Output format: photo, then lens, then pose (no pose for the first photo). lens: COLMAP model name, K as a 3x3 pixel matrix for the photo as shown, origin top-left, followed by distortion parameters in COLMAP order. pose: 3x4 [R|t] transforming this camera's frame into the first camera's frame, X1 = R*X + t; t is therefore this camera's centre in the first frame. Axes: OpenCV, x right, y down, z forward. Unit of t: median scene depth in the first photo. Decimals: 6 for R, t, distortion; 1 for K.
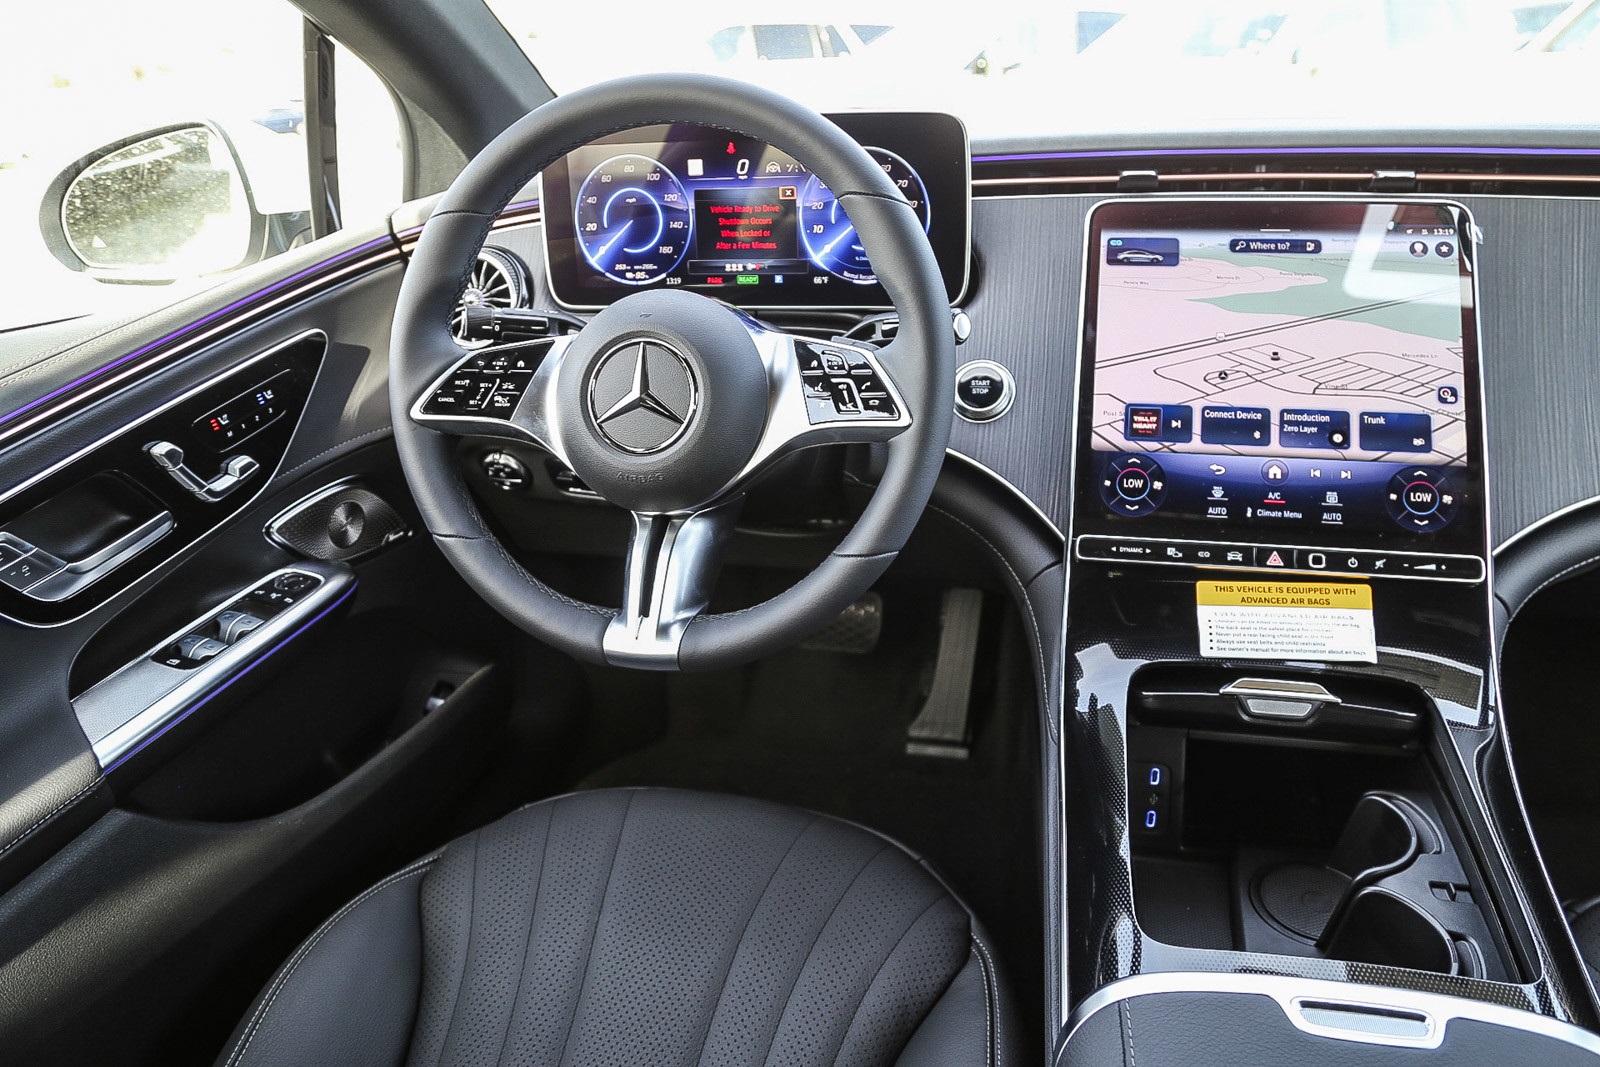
lens RADIAL K [[1066.0, 0, 798.5], [0, 1066.0, 543.8], [0, 0, 1]] dist [-0.099130, 0.046943]
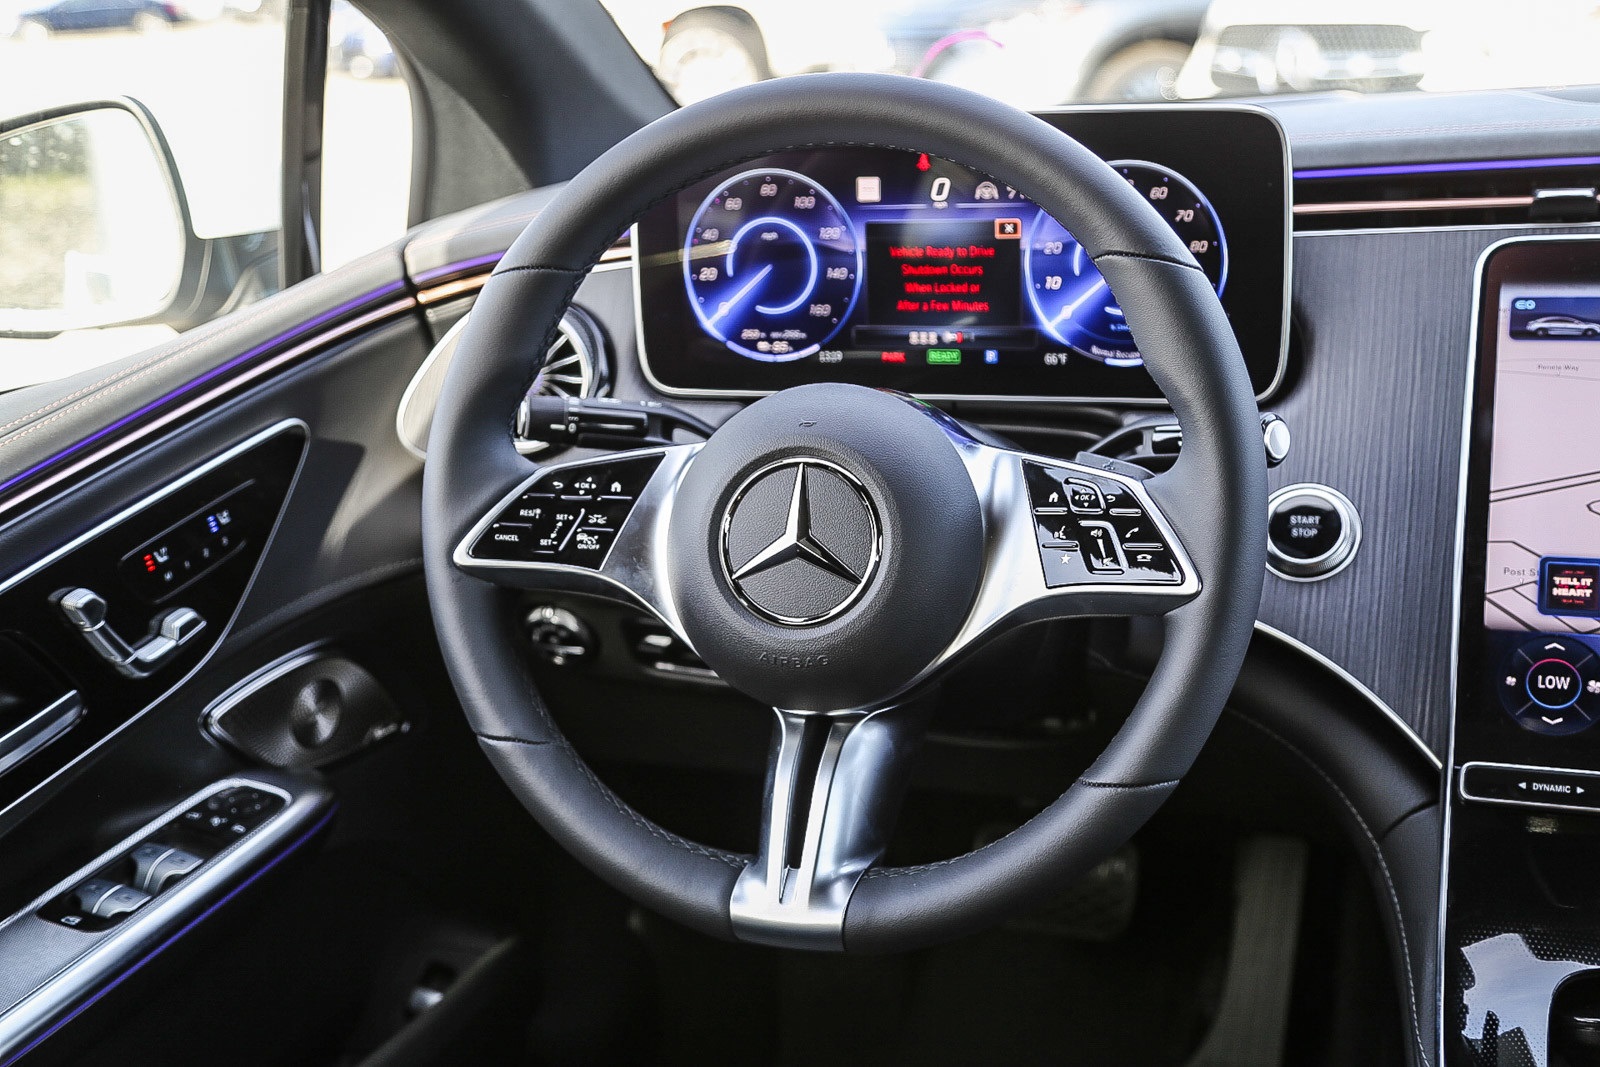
lens RADIAL K [[1852.6, 0, 799.7], [0, 1852.6, 552.9], [0, 0, 1]] dist [0.042862, 0.000000]
pose [[0.995618, 0.014990, -0.092306, -0.033454], [-0.024270, 0.994667, -0.100240, -0.010960], [0.090311, 0.102040, 0.990672, -0.164578]]
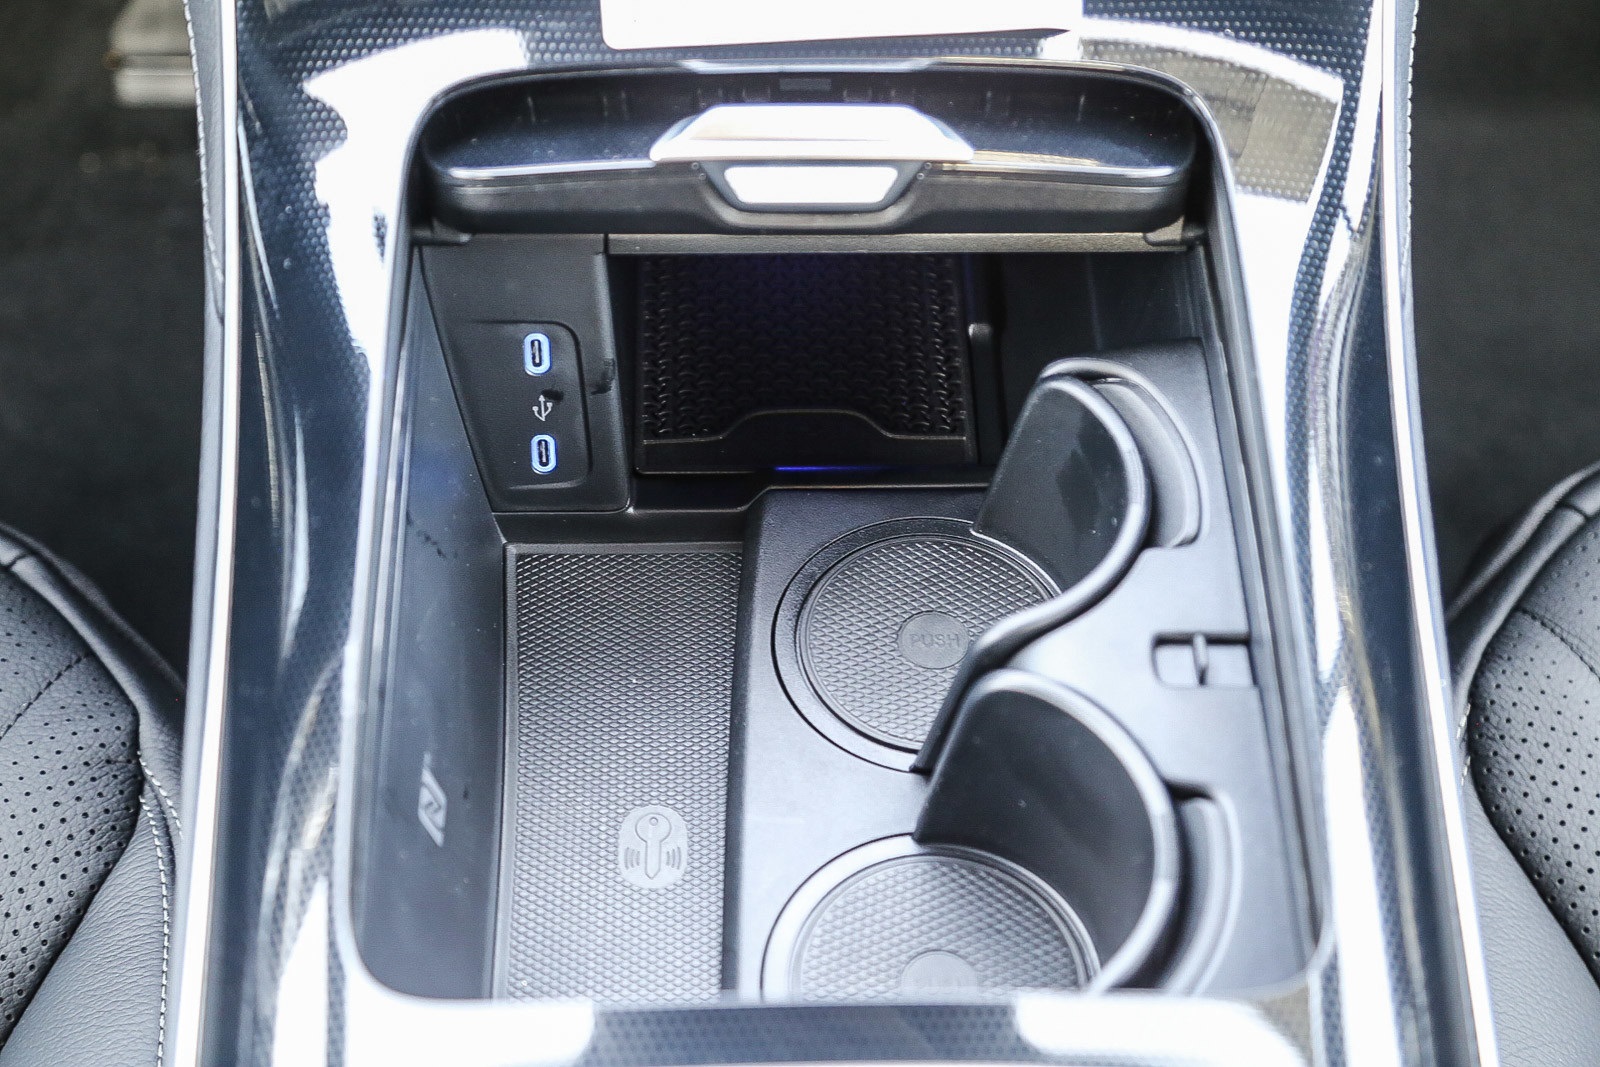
lens RADIAL K [[2451.4, 0, 798.6], [0, 2451.4, 550.1], [0, 0, 1]] dist [0.061983, 0.000000]
pose [[0.960854, -0.172885, 0.216496, 0.217777], [0.053547, 0.882567, 0.467128, -0.116679], [-0.271831, -0.437249, 0.857275, 0.182567]]
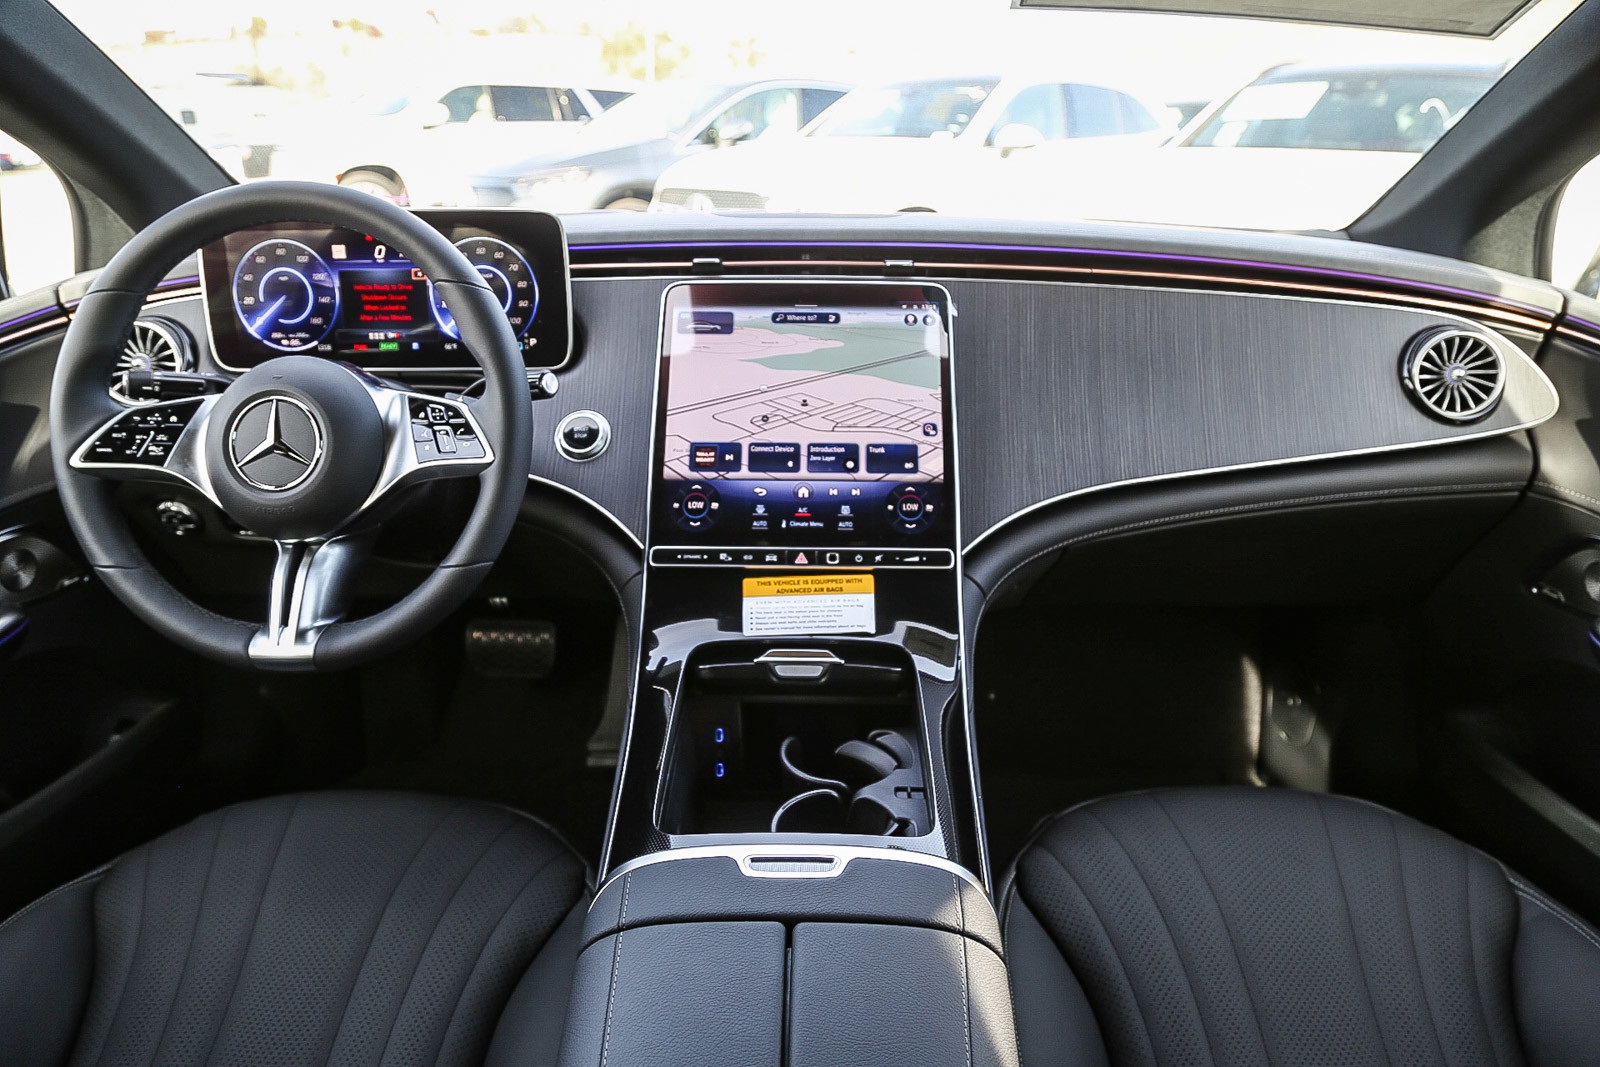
lens RADIAL K [[1066.0, 0, 807.0], [0, 1066.0, 545.9], [0, 0, 1]] dist [-0.099130, 0.046943]
pose [[0.972763, -0.035838, 0.229014, 0.151300], [0.047670, 0.997788, -0.046342, 0.056343], [-0.226846, 0.055997, 0.972319, -0.262871]]
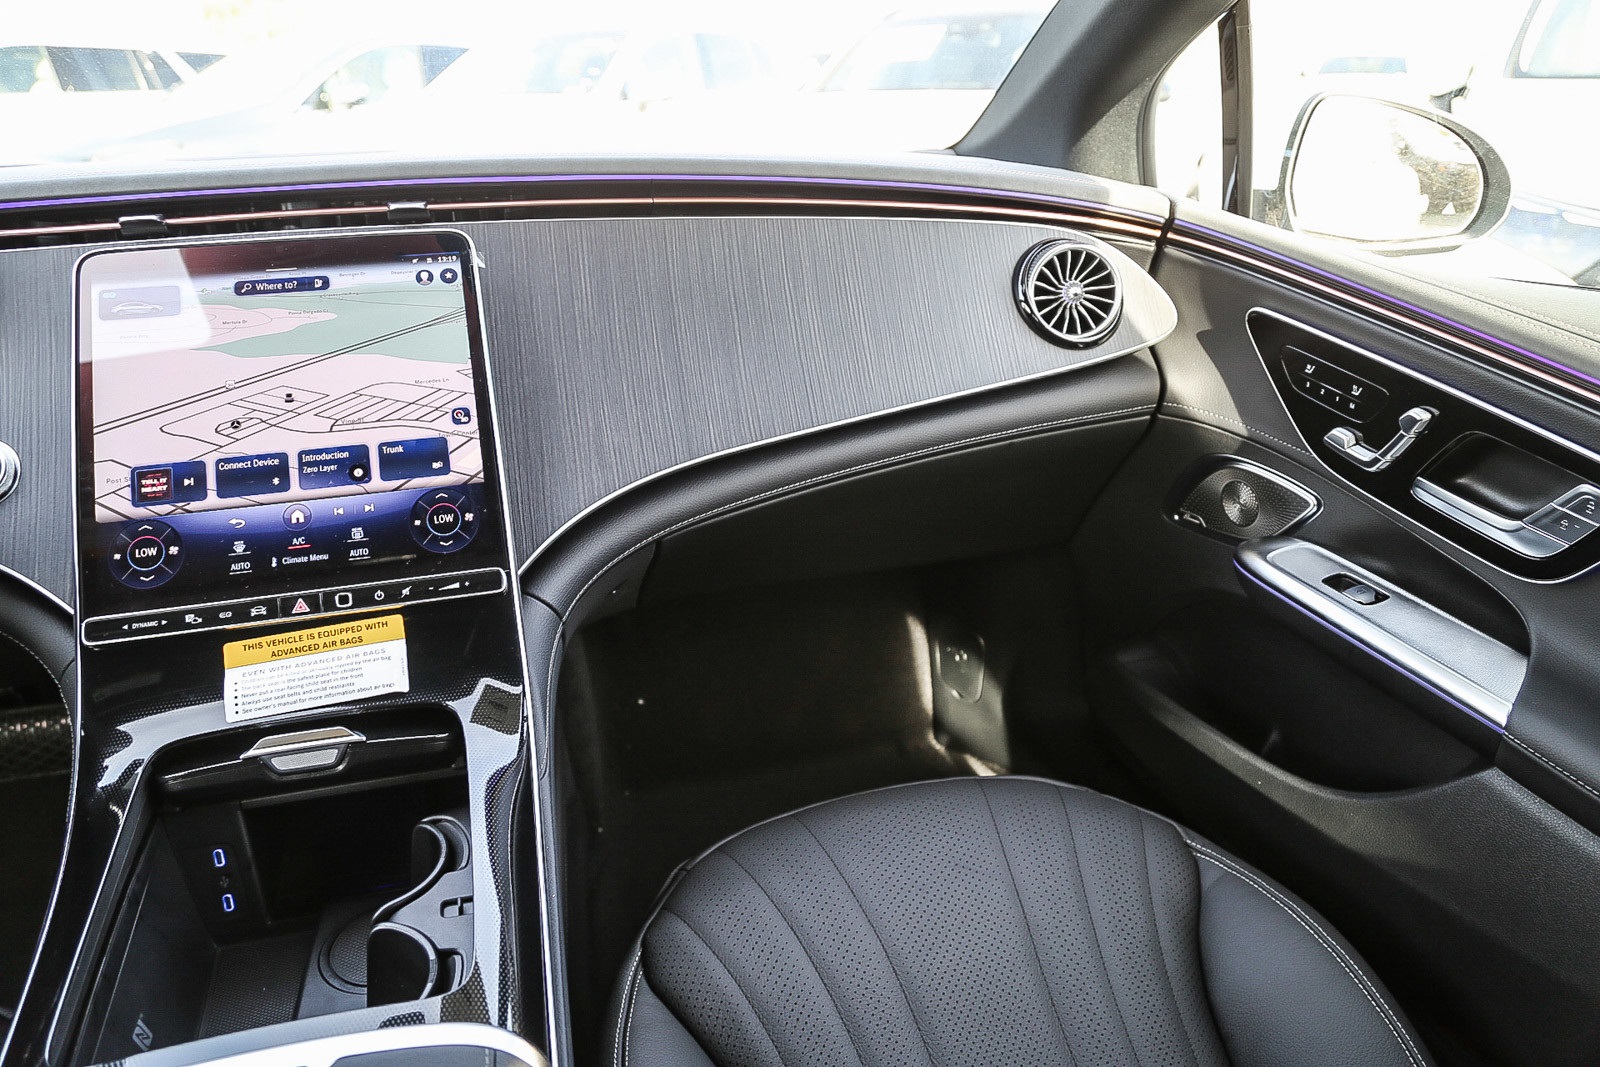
lens RADIAL K [[1066.0, 0, 811.7], [0, 1066.0, 544.1], [0, 0, 1]] dist [-0.099130, 0.046943]
pose [[0.857060, -0.165553, 0.487894, 0.373684], [0.179668, 0.983560, 0.018128, 0.023878], [-0.482875, 0.072123, 0.872714, -0.072152]]
